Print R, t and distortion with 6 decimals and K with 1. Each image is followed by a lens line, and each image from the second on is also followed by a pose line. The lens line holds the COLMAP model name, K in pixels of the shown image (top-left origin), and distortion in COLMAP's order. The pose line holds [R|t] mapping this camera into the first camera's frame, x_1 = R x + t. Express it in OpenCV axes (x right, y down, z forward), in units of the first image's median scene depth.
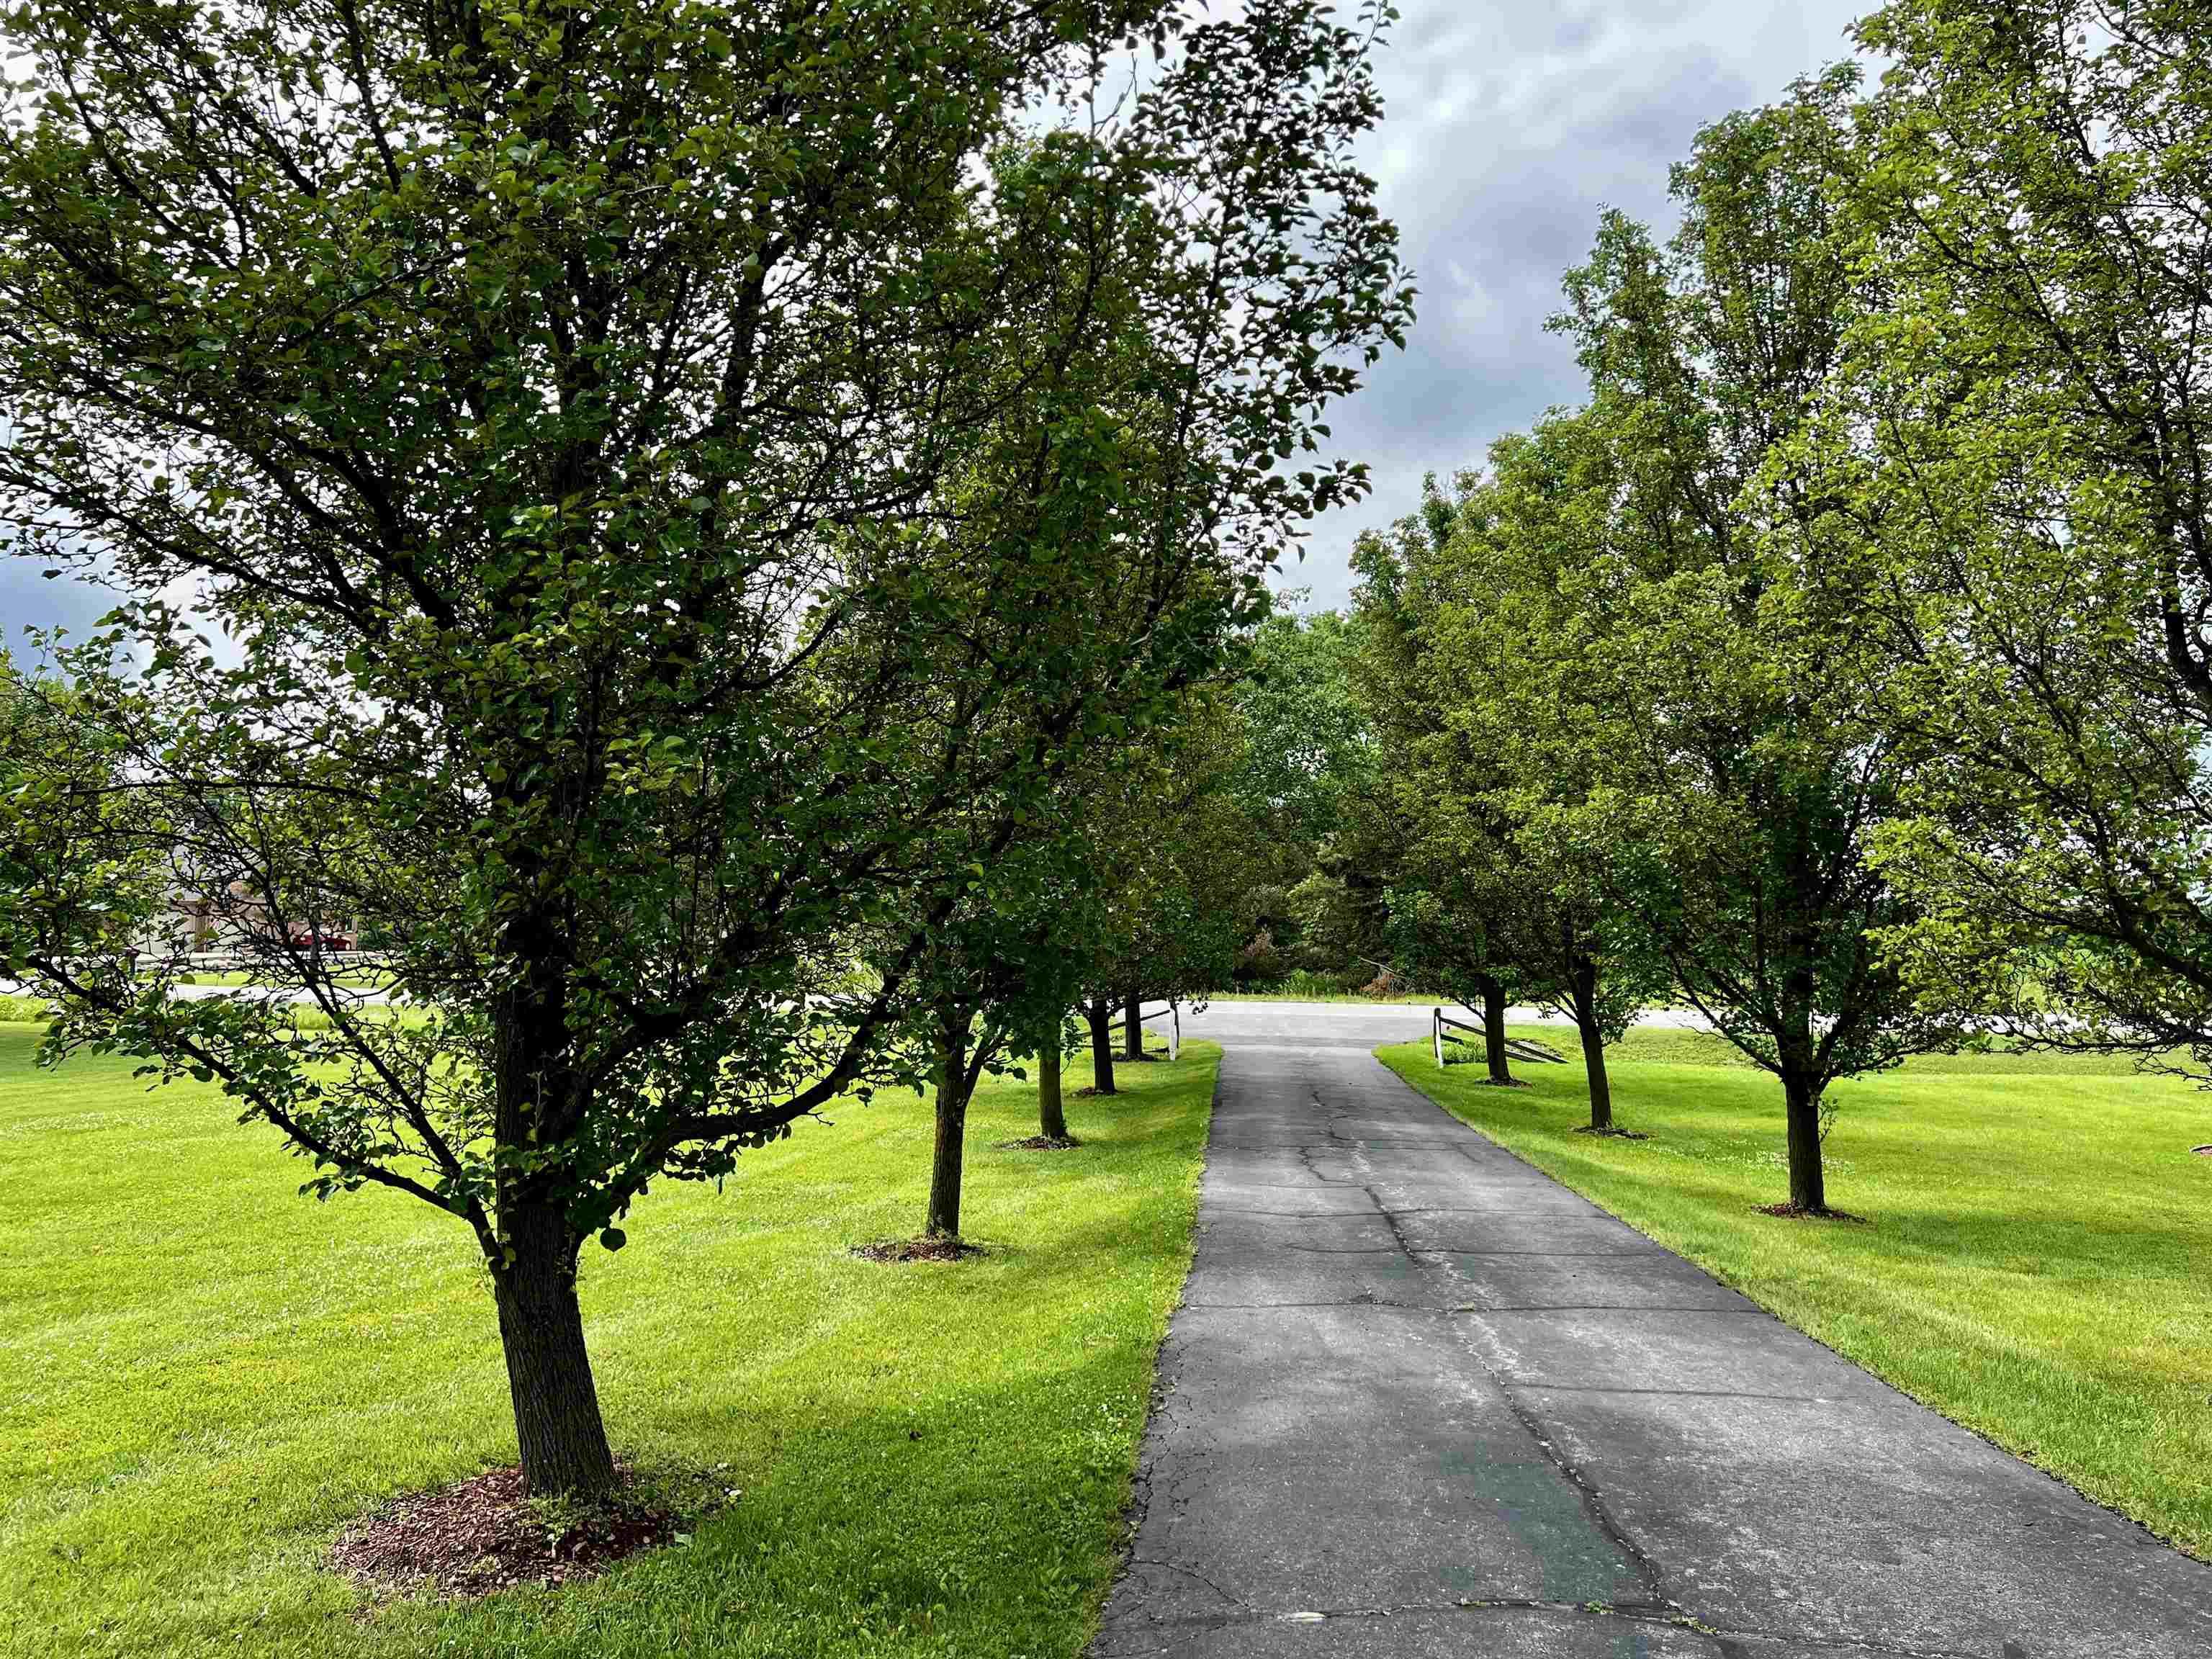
lens RADIAL K [[1897.2, 0, 1106.0], [0, 1897.2, 829.5], [0, 0, 1]] dist [0.078679, -0.014699]
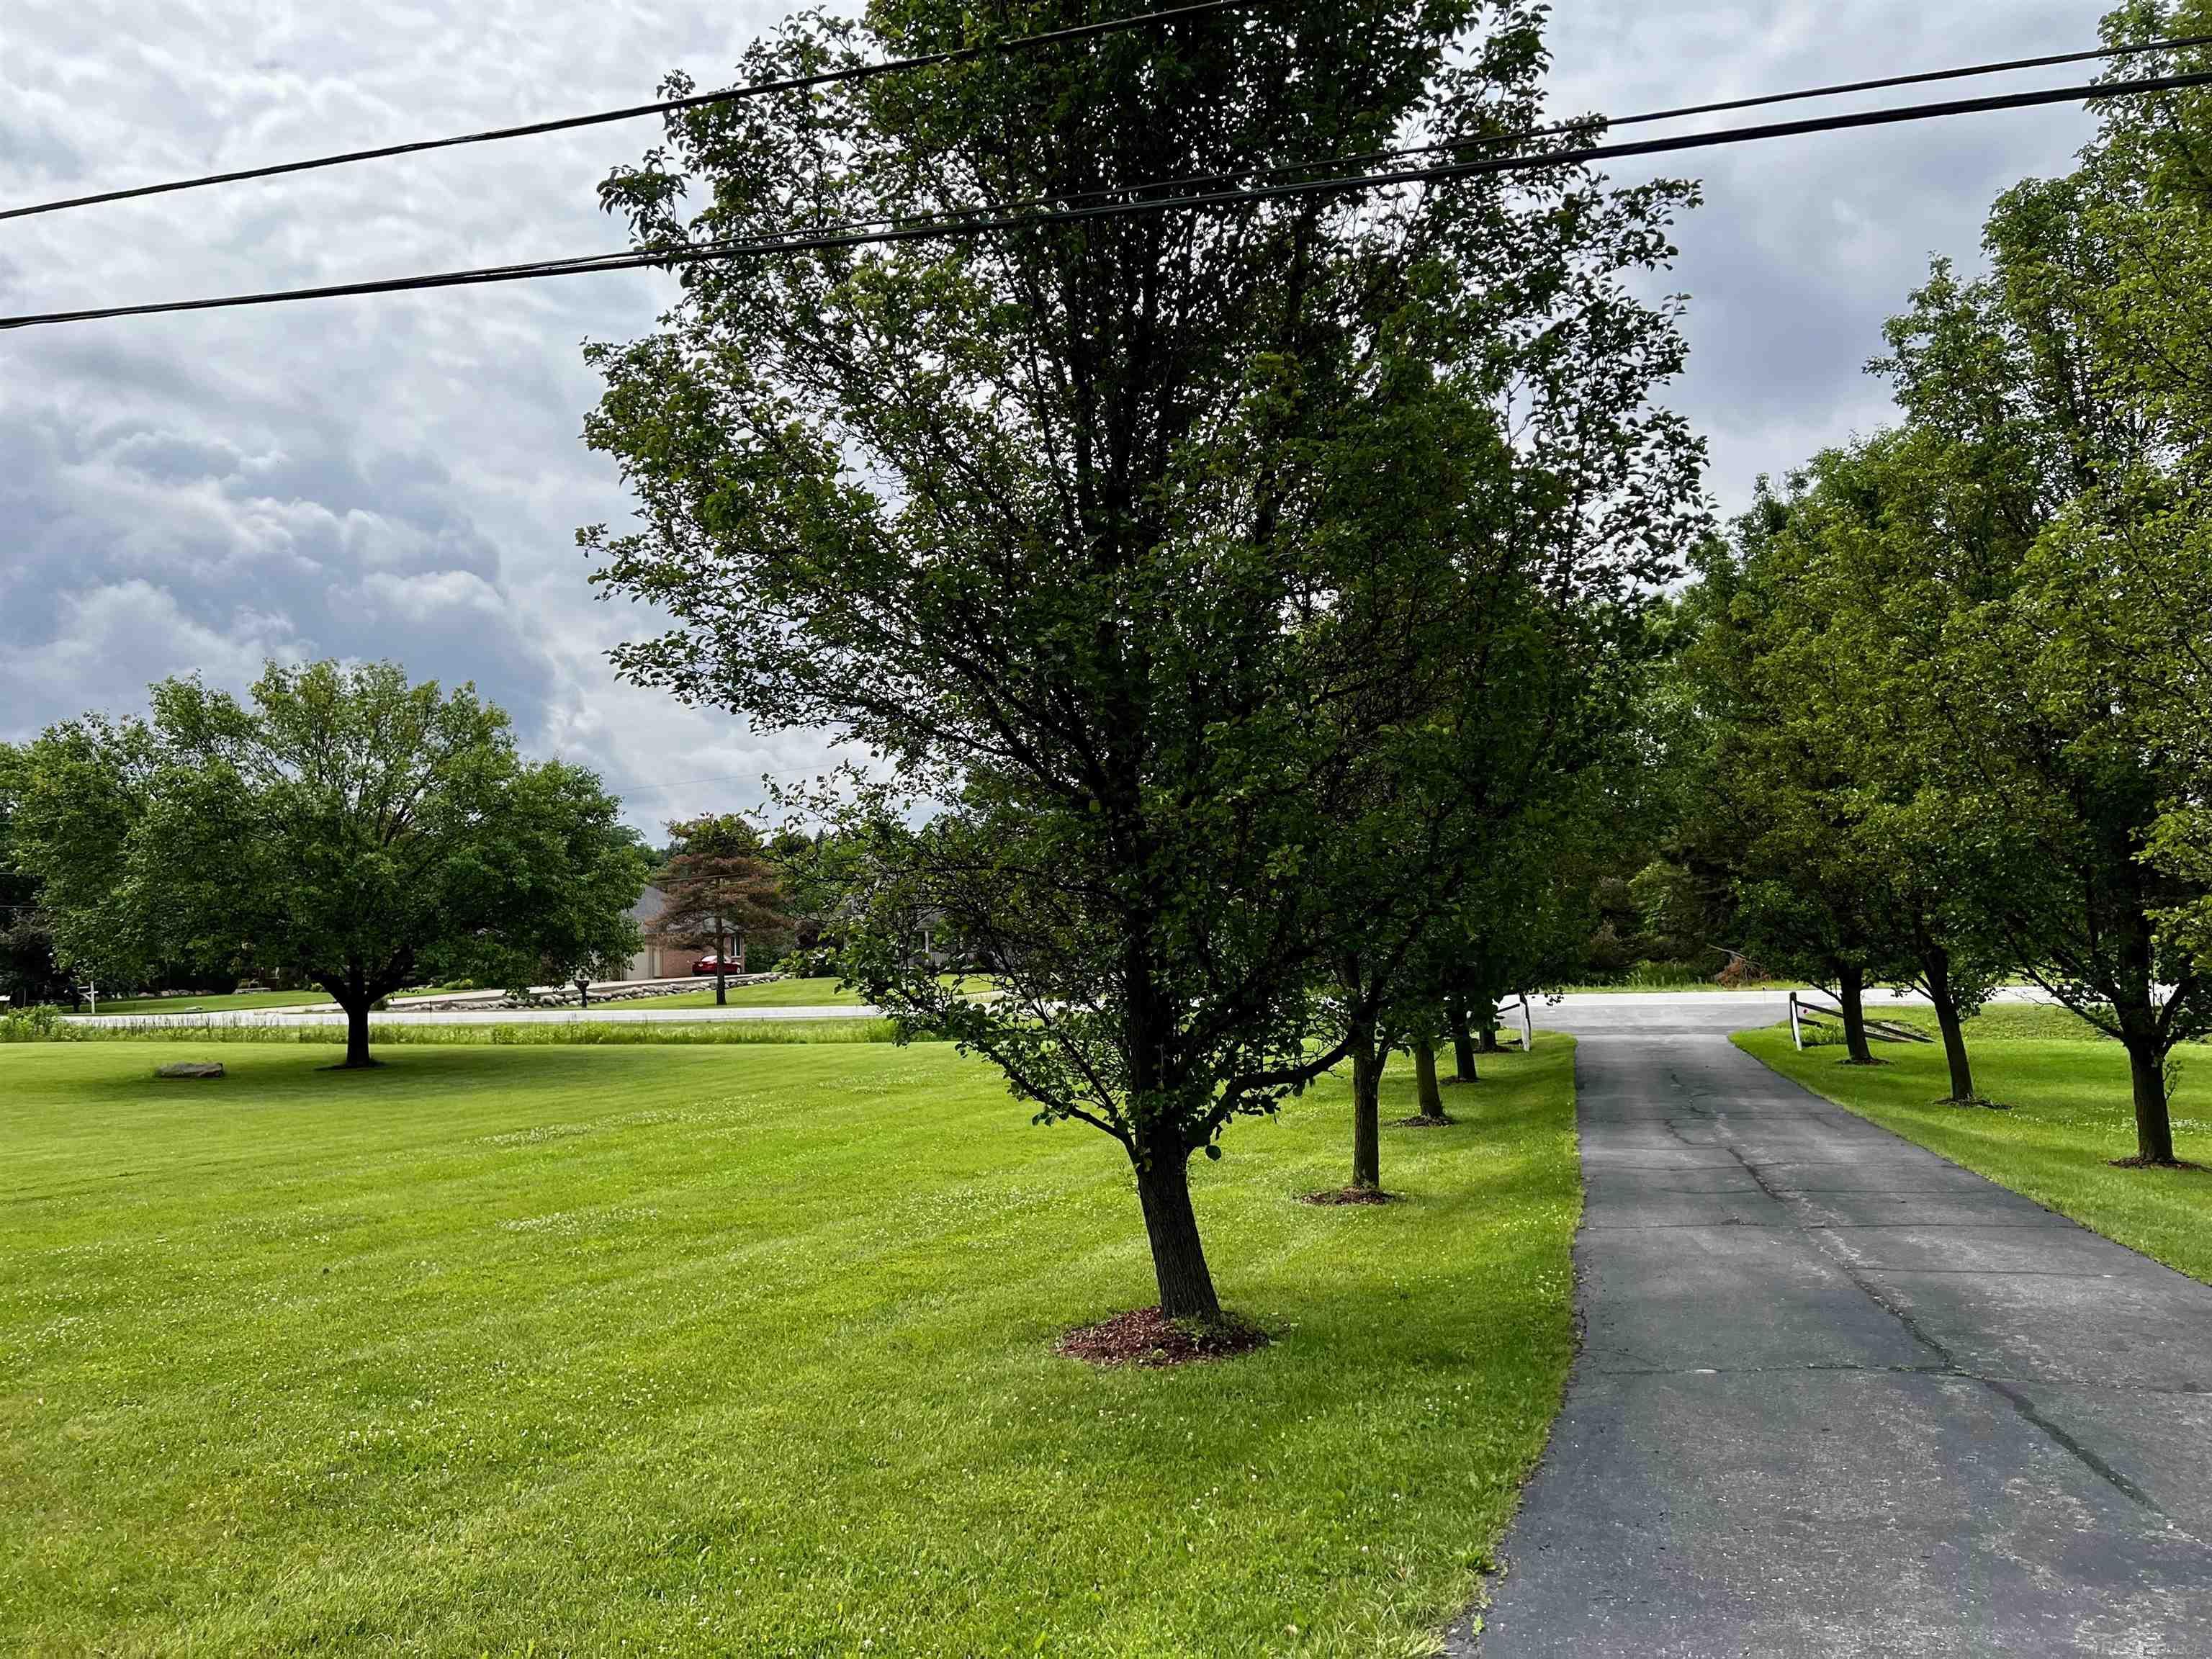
lens RADIAL K [[1897.2, 0, 1106.0], [0, 1897.2, 829.5], [0, 0, 1]] dist [0.078679, -0.014699]
pose [[0.984441, -0.050088, -0.168424, -0.030067], [0.049815, 0.998741, -0.005849, -0.015631], [0.168505, -0.002633, 0.985697, -0.208664]]
